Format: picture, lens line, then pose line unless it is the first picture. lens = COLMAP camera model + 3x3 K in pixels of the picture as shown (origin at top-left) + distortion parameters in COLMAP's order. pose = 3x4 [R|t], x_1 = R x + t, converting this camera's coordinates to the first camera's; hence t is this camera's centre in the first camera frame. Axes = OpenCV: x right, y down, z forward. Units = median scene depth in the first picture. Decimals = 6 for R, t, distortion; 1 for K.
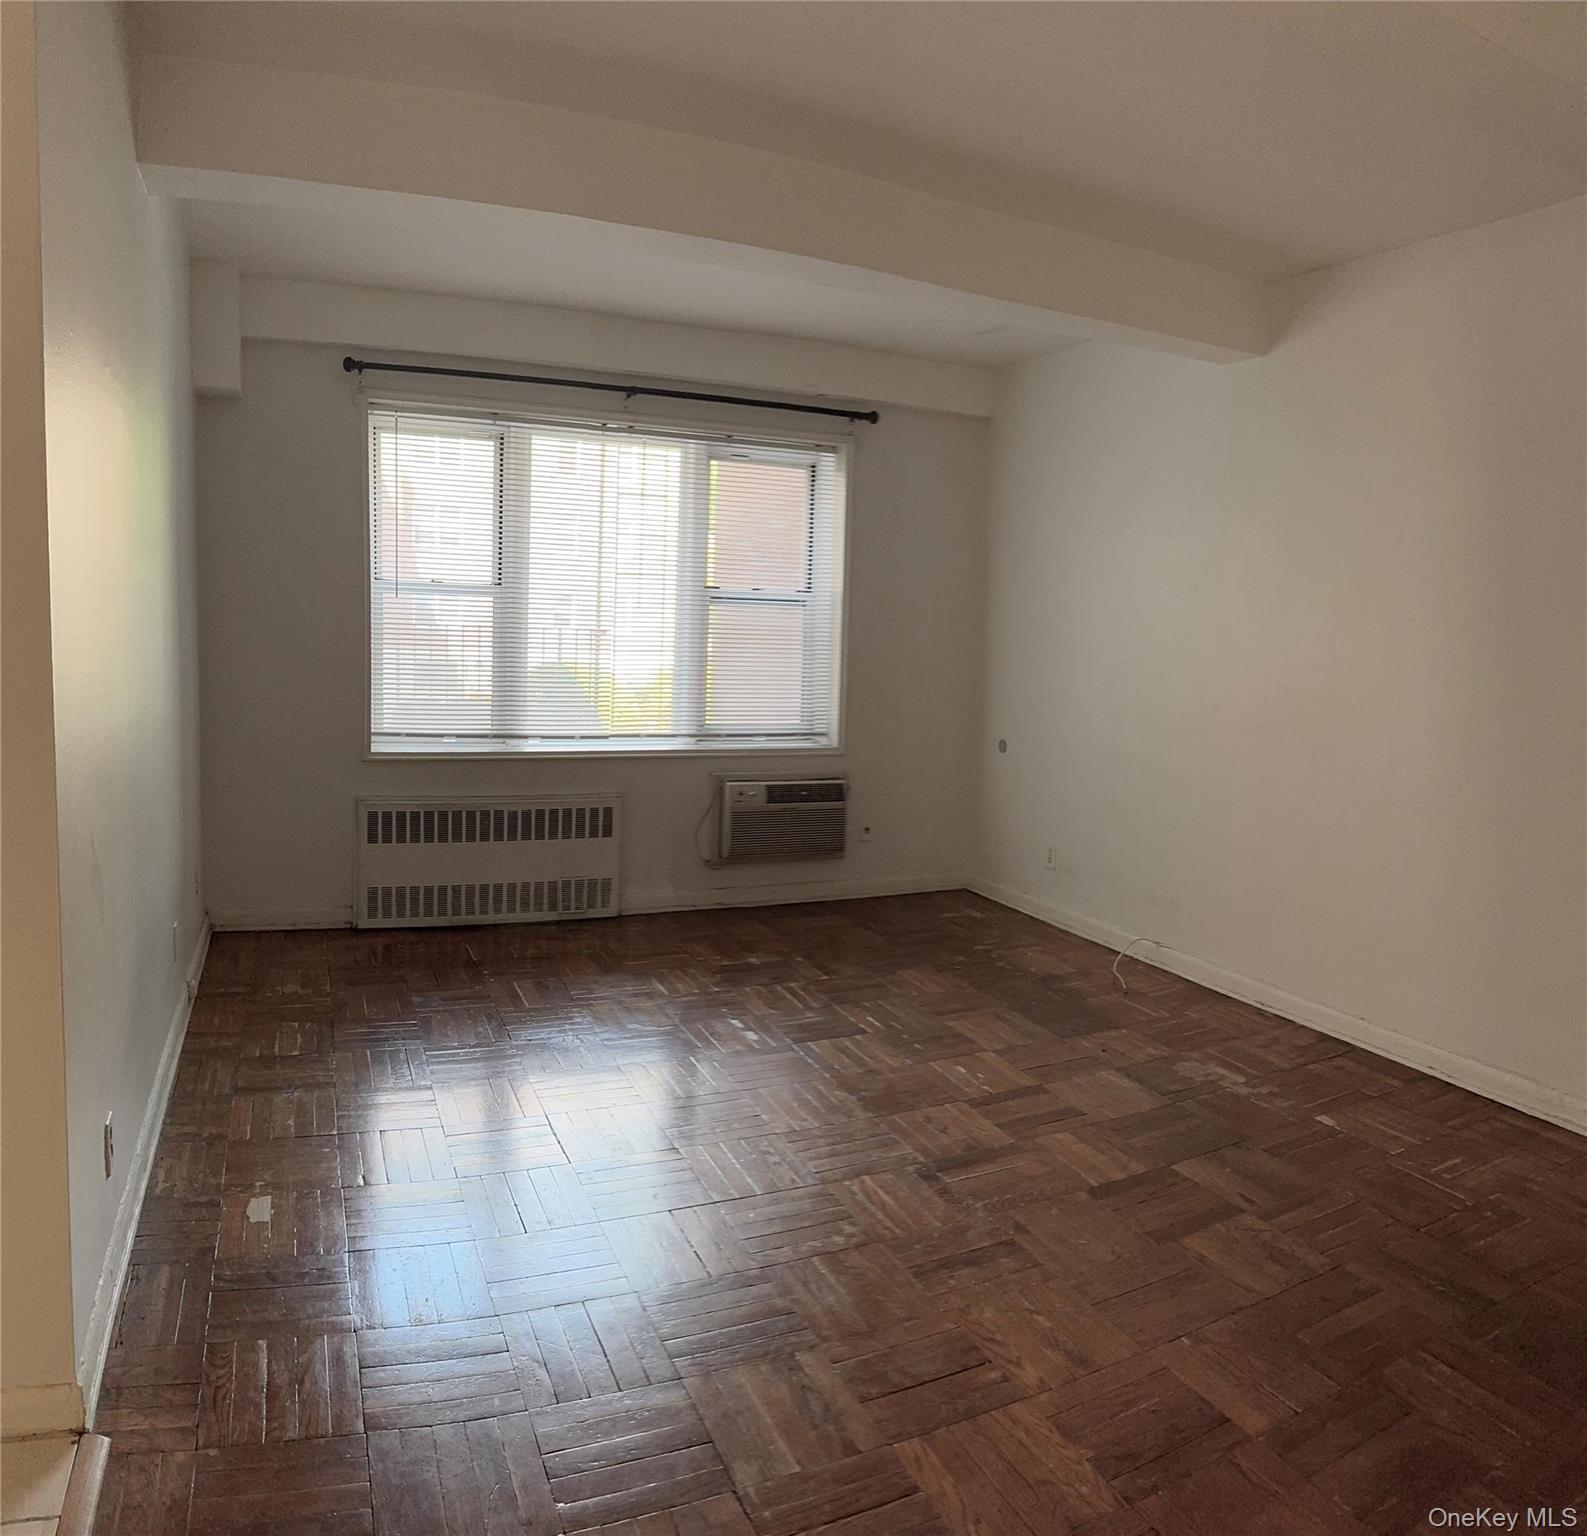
lens RADIAL K [[1310.0, 0, 792.4], [0, 1310.0, 774.0], [0, 0, 1]] dist [0.017007, -0.007254]
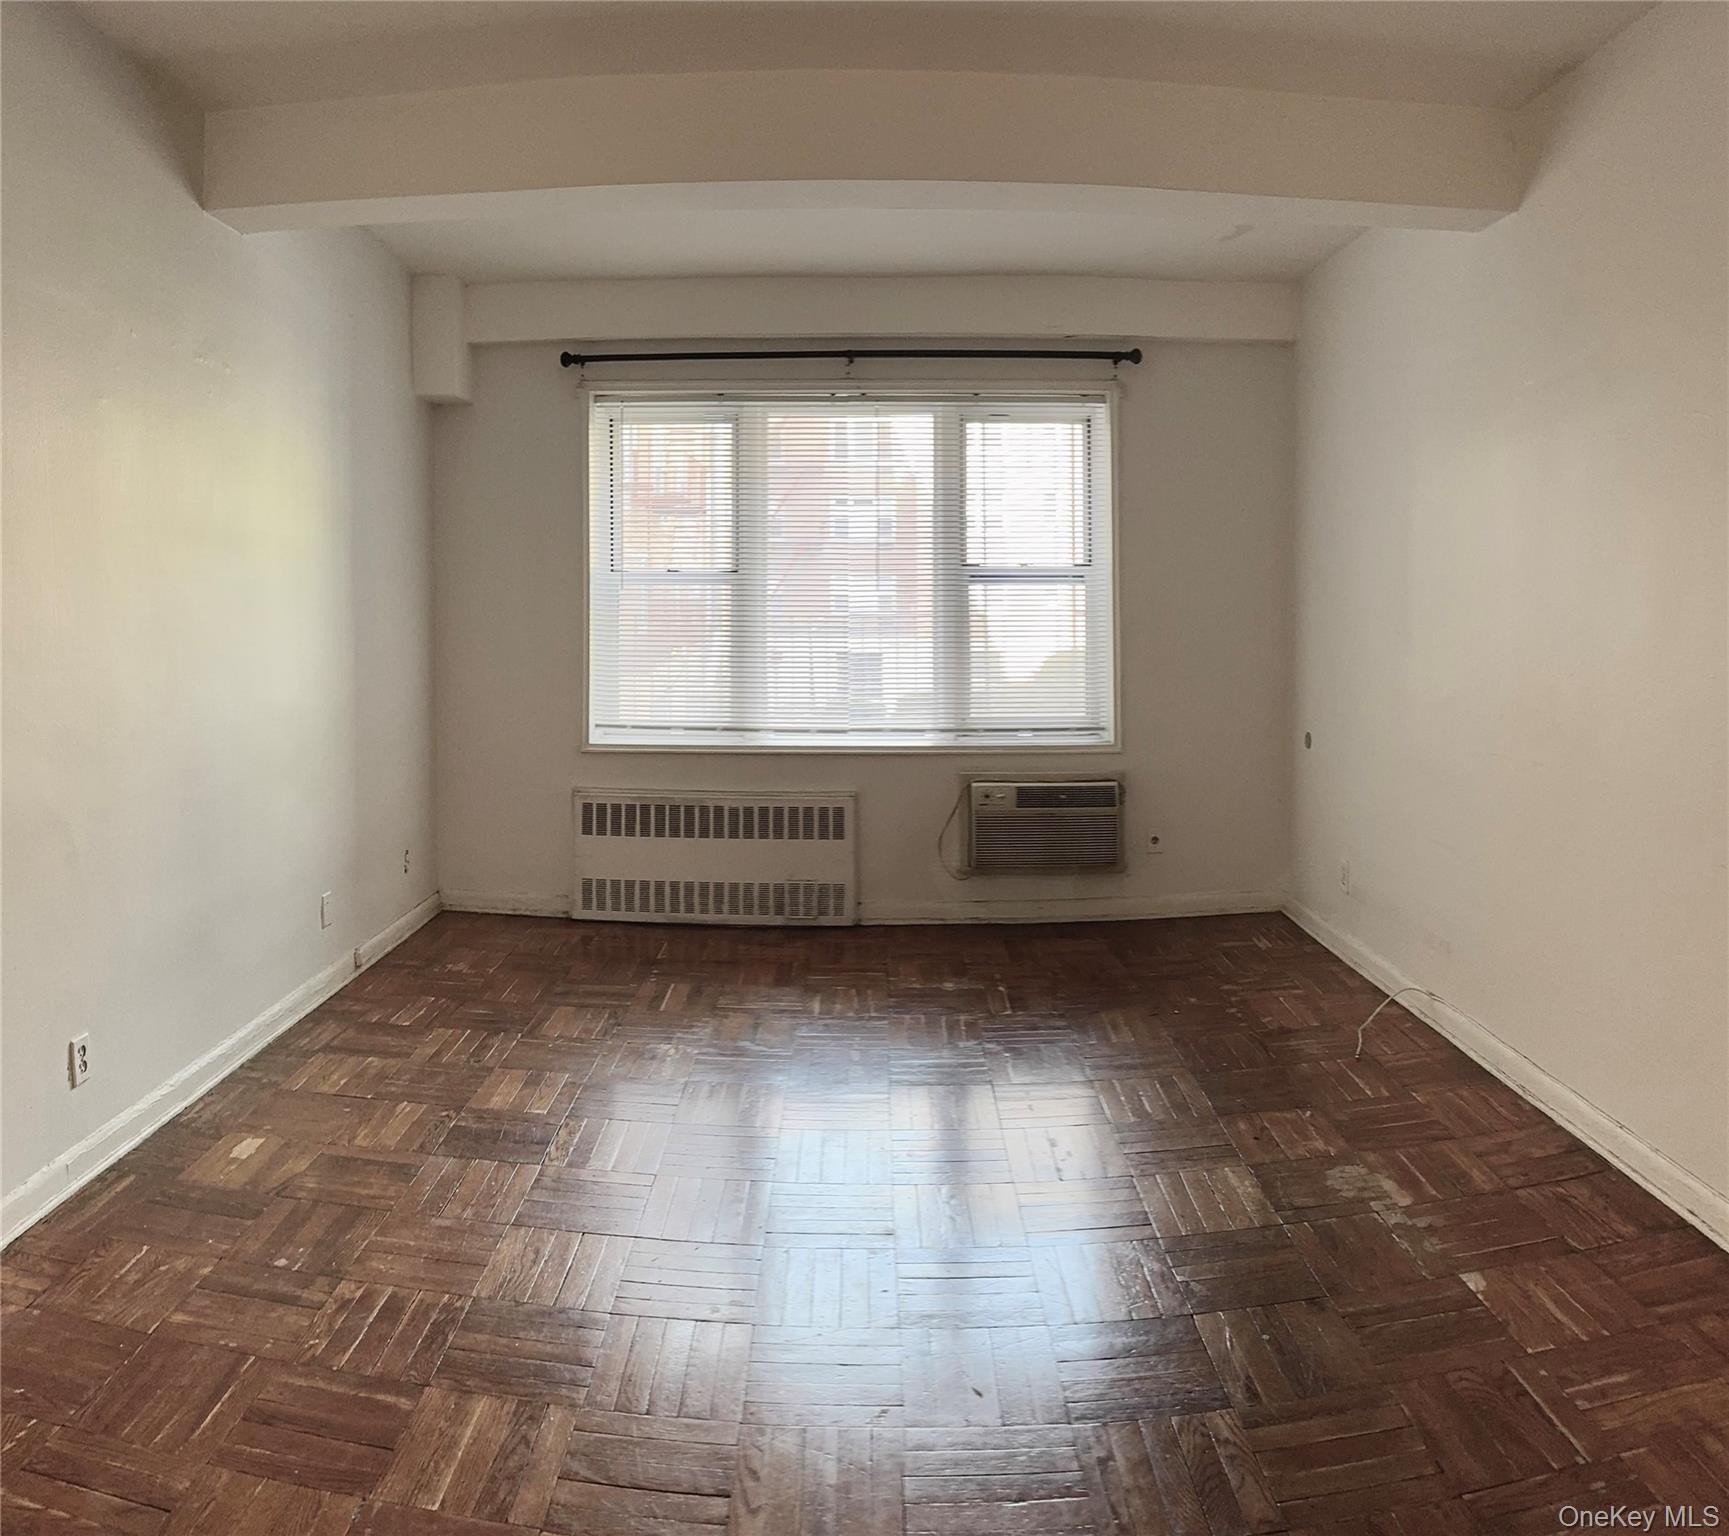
lens RADIAL K [[1393.2, 0, 863.7], [0, 1393.2, 757.8], [0, 0, 1]] dist [0.005937, 0.003856]
pose [[0.907119, 0.014512, -0.420624, 0.289261], [-0.020731, 0.999733, -0.010216, 0.000762], [0.420364, 0.017987, 0.907177, 0.114572]]
